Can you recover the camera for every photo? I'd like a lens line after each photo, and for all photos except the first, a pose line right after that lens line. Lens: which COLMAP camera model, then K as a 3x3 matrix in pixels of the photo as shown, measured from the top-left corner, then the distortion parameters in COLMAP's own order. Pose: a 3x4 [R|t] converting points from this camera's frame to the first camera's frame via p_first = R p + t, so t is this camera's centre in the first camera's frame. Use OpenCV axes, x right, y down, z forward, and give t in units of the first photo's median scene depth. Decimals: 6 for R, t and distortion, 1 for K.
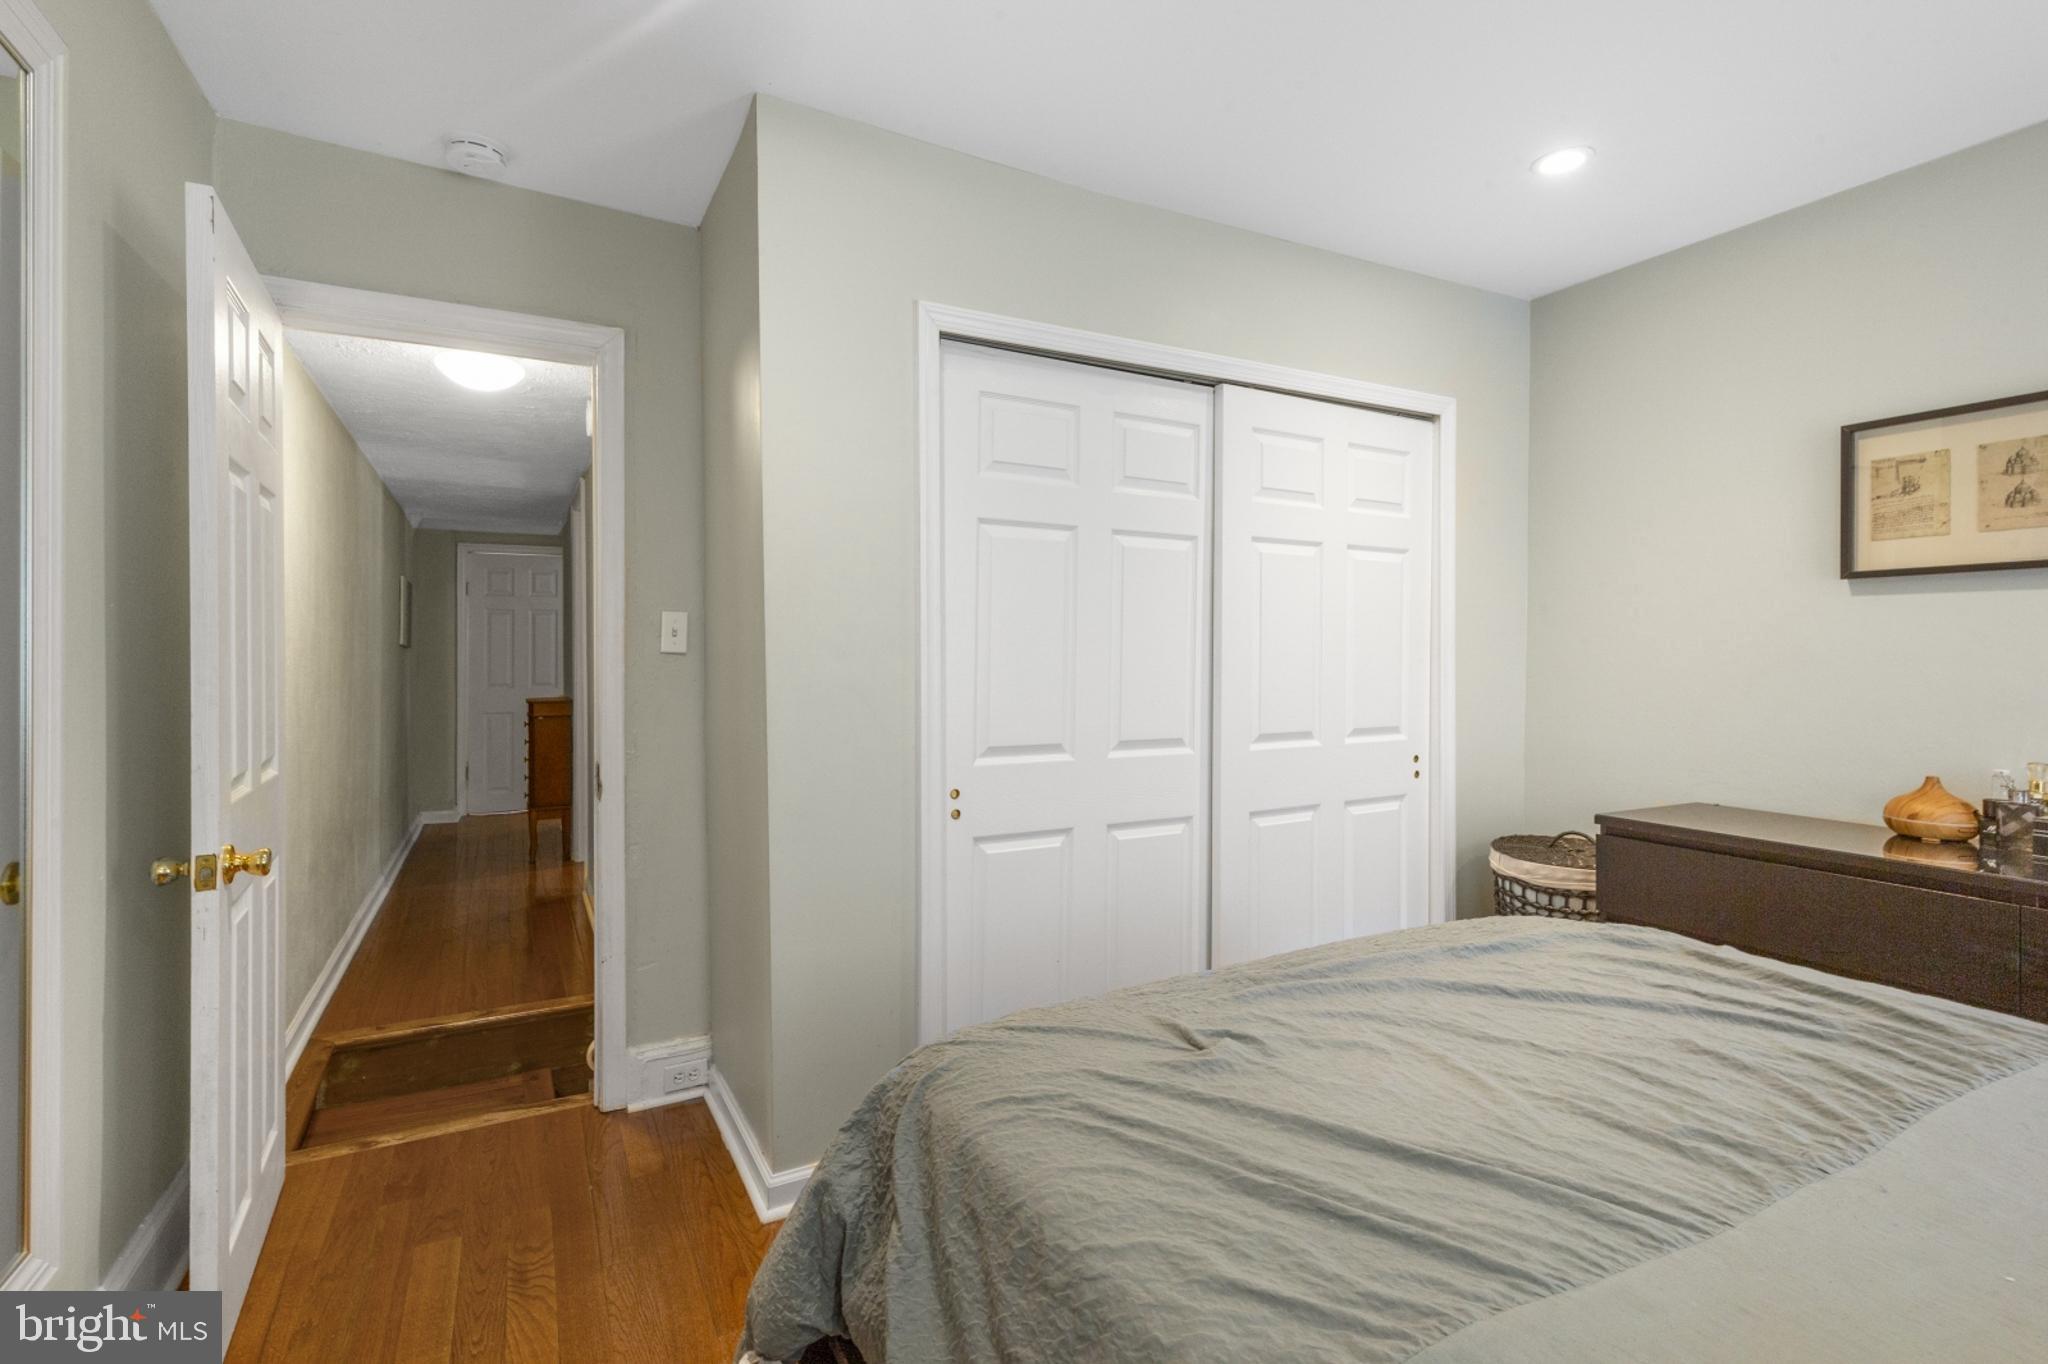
lens RADIAL K [[937.2, 0, 1018.0], [0, 937.2, 668.3], [0, 0, 1]] dist [-0.000006, -0.000500]
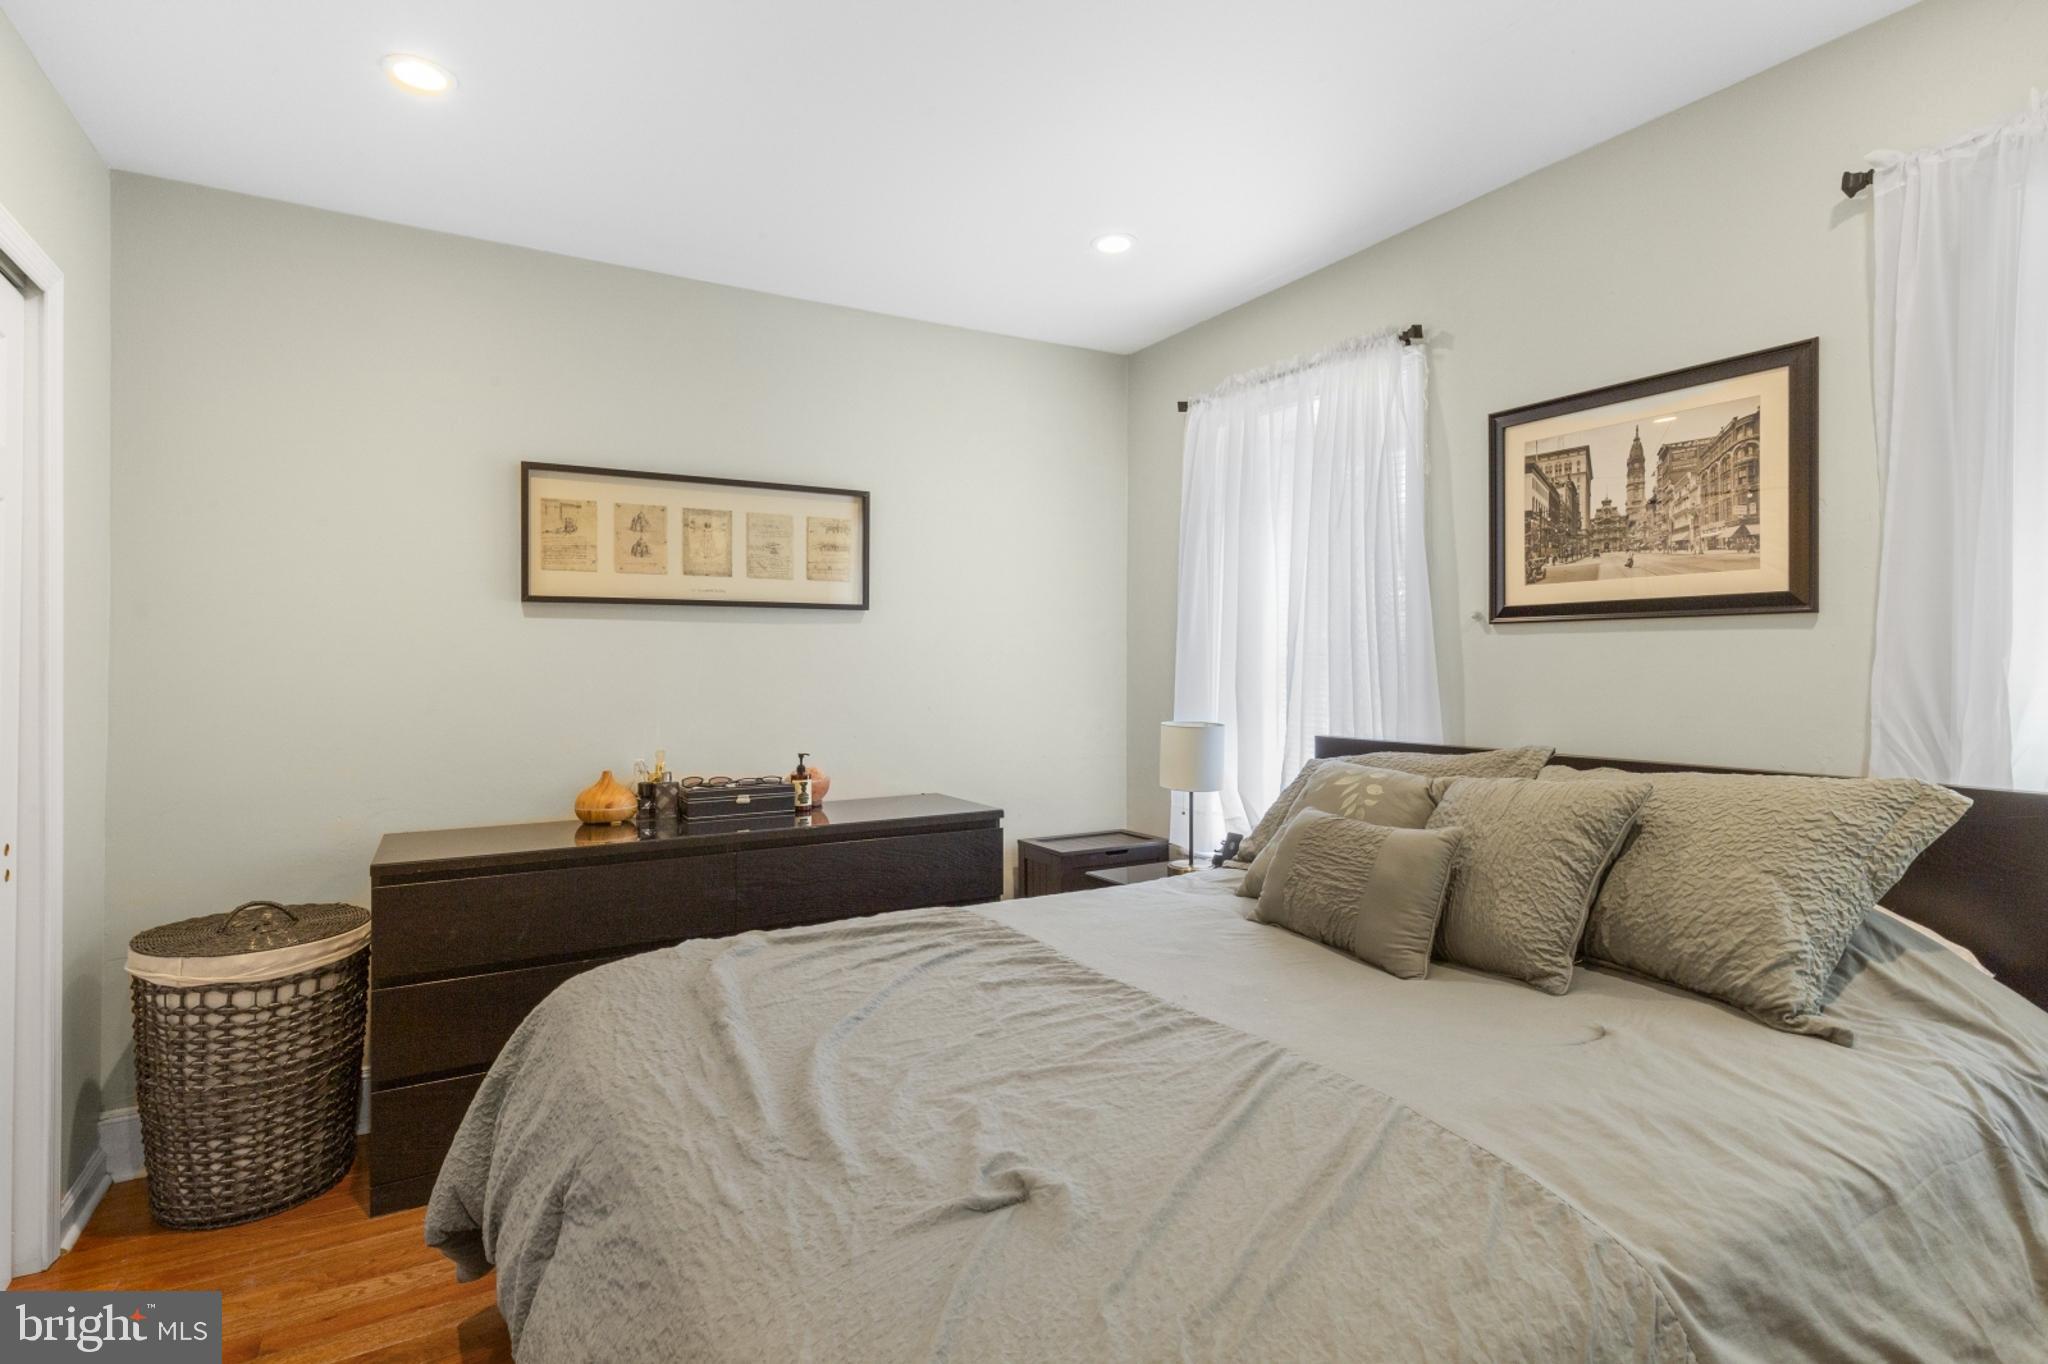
lens RADIAL K [[1008.1, 0, 952.6], [0, 1008.1, 662.0], [0, 0, 1]] dist [0.014338, -0.006174]
pose [[-0.020010, 0.002152, 0.999797, -0.332768], [0.020079, 0.999797, -0.001750, -0.013658], [-0.999598, 0.020040, -0.020049, 0.570856]]
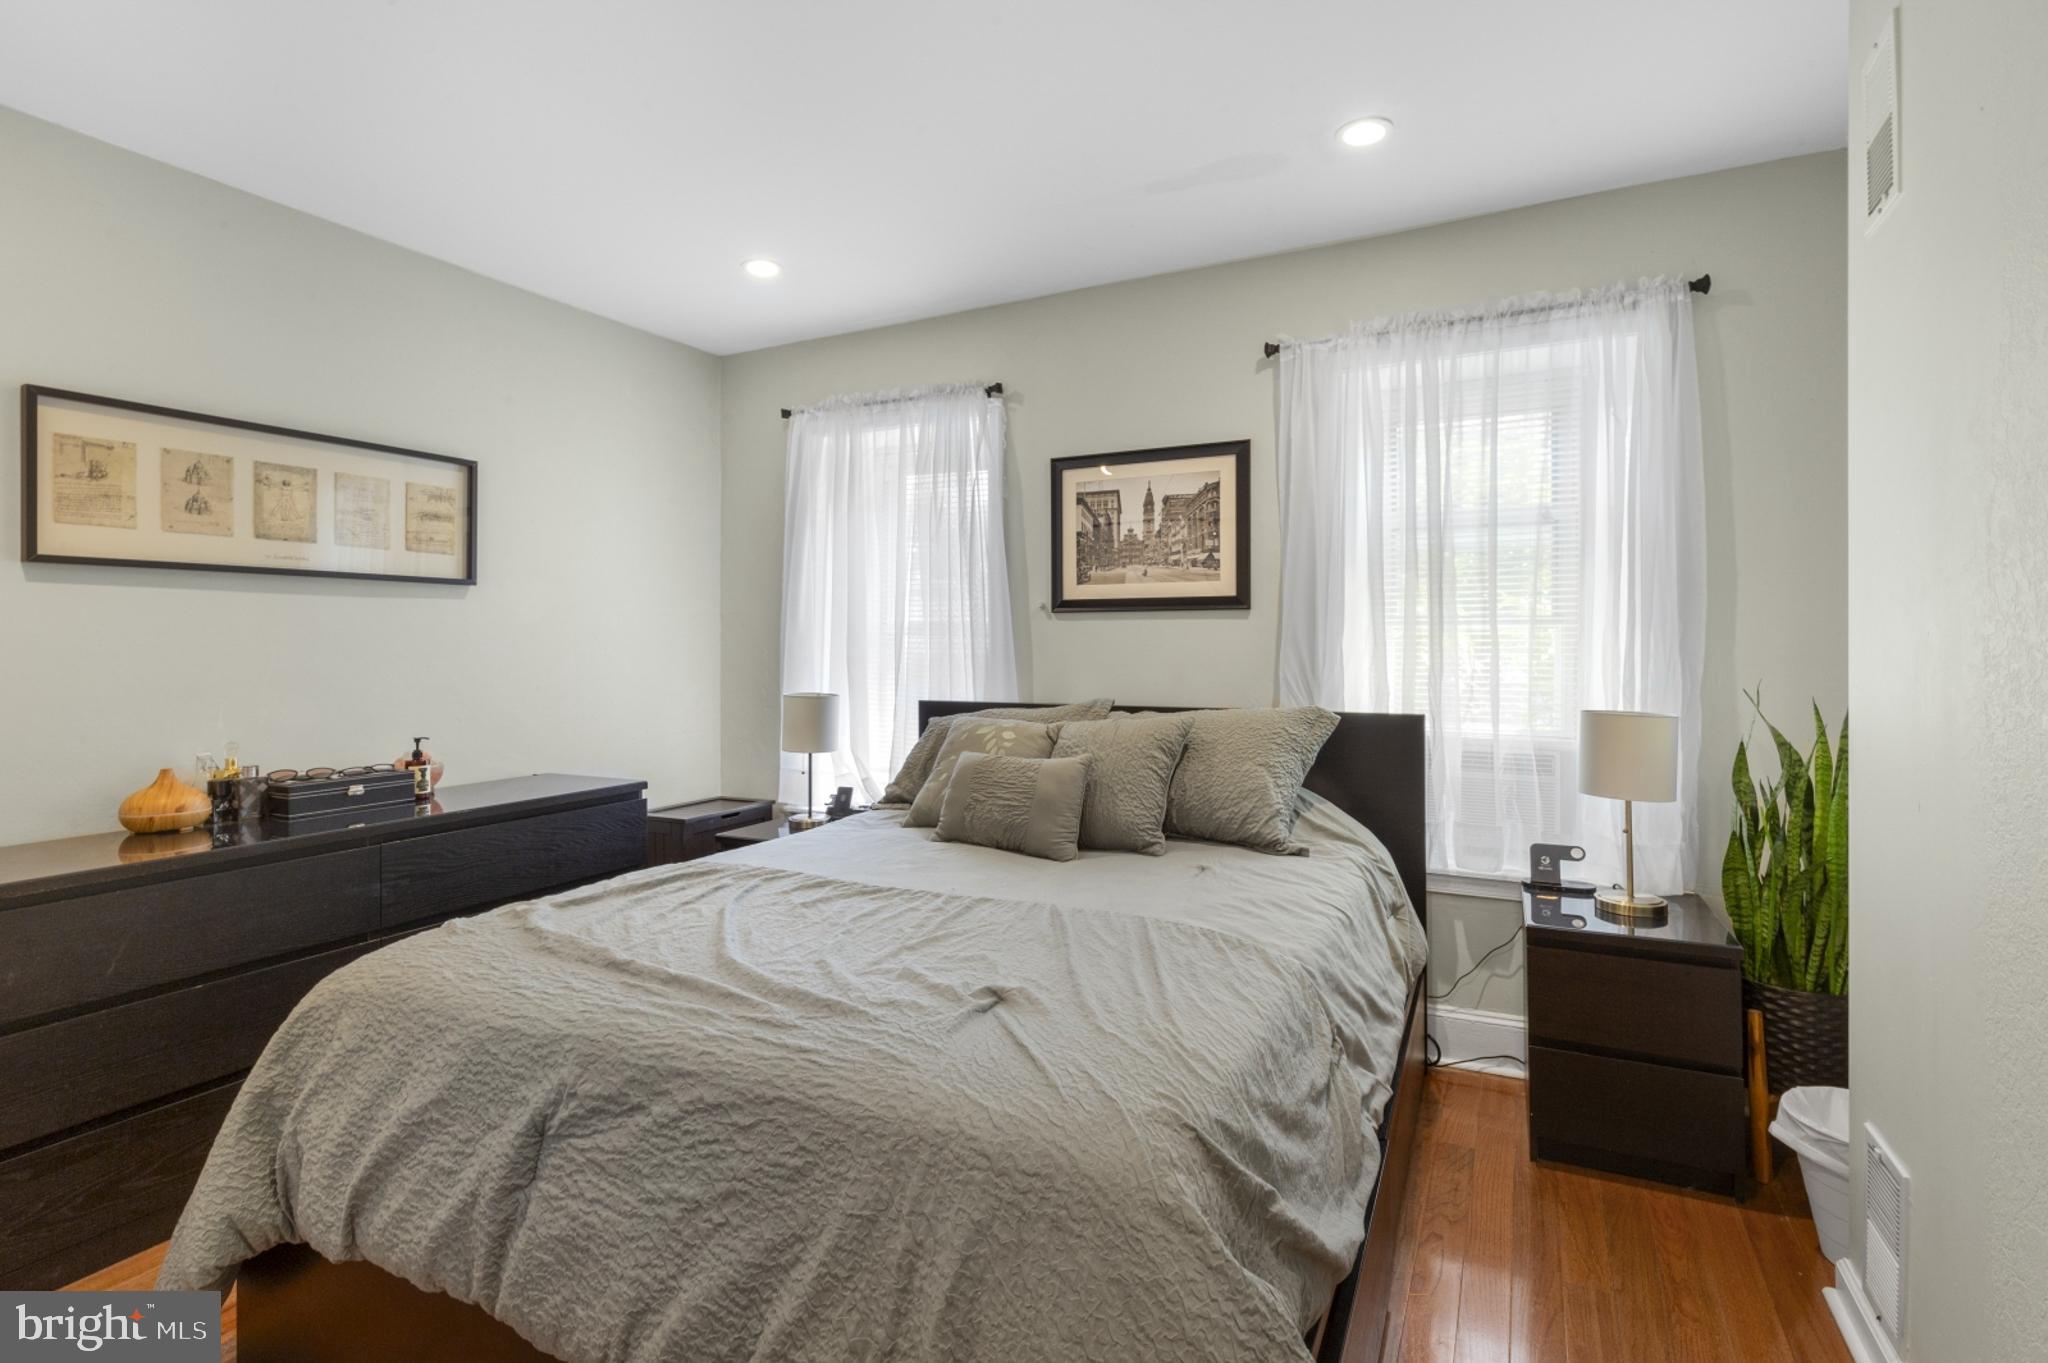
lens RADIAL K [[980.9, 0, 999.7], [0, 980.9, 642.7], [0, 0, 1]] dist [0.001216, -0.001646]
pose [[-0.562139, 0.002859, 0.827038, -0.399203], [0.016916, 0.999825, 0.008042, -0.013679], [-0.826869, 0.018511, -0.562089, 0.834844]]
